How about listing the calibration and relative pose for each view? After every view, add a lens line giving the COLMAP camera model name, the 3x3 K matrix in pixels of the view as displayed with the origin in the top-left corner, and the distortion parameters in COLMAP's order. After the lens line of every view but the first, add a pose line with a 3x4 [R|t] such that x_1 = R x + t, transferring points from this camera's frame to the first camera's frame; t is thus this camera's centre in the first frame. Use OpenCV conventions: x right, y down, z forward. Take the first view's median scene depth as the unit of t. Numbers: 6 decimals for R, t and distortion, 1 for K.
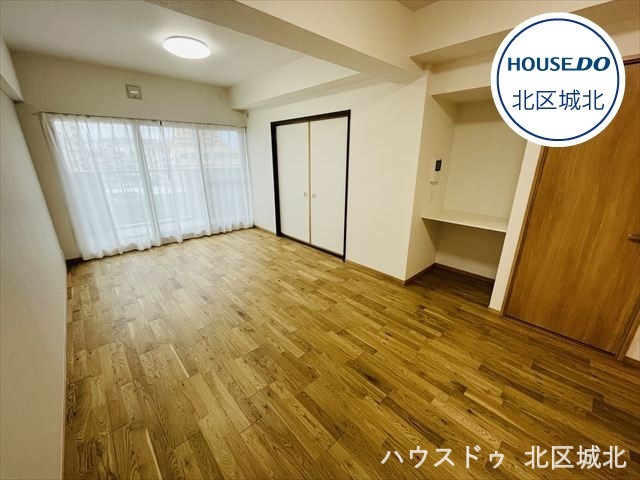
lens RADIAL K [[257.7, 0, 319.5], [0, 257.7, 240.2], [0, 0, 1]] dist [-0.007312, 0.000279]
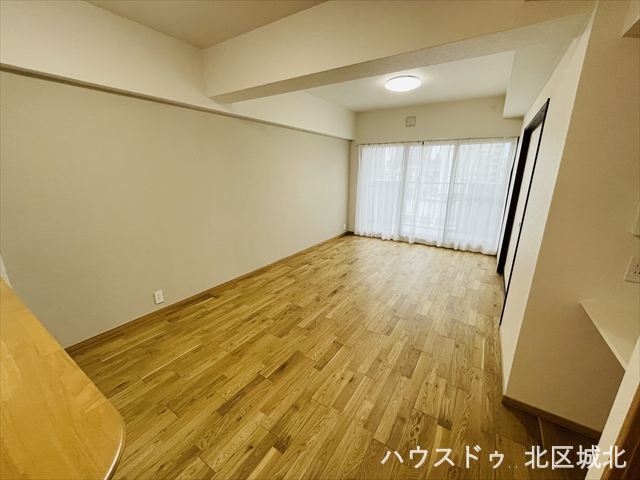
lens RADIAL K [[257.7, 0, 319.0], [0, 257.7, 241.0], [0, 0, 1]] dist [-0.007312, 0.000279]
pose [[0.242202, 0.259740, -0.934812, 0.630691], [-0.306987, 0.934514, 0.180119, -0.121339], [0.920379, 0.243350, 0.306078, 0.371738]]
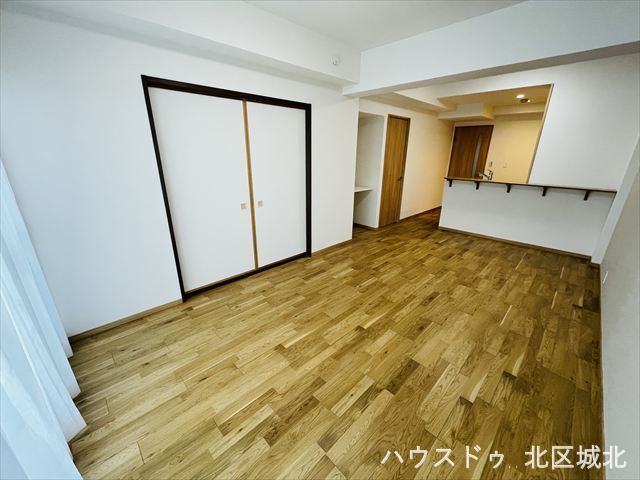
lens RADIAL K [[257.7, 0, 319.7], [0, 257.7, 238.0], [0, 0, 1]] dist [-0.007312, 0.000279]
pose [[-0.024136, -0.322998, 0.946092, -0.971969], [0.302444, 0.899661, 0.314863, -0.334618], [-0.952862, 0.293739, 0.075975, 1.013986]]
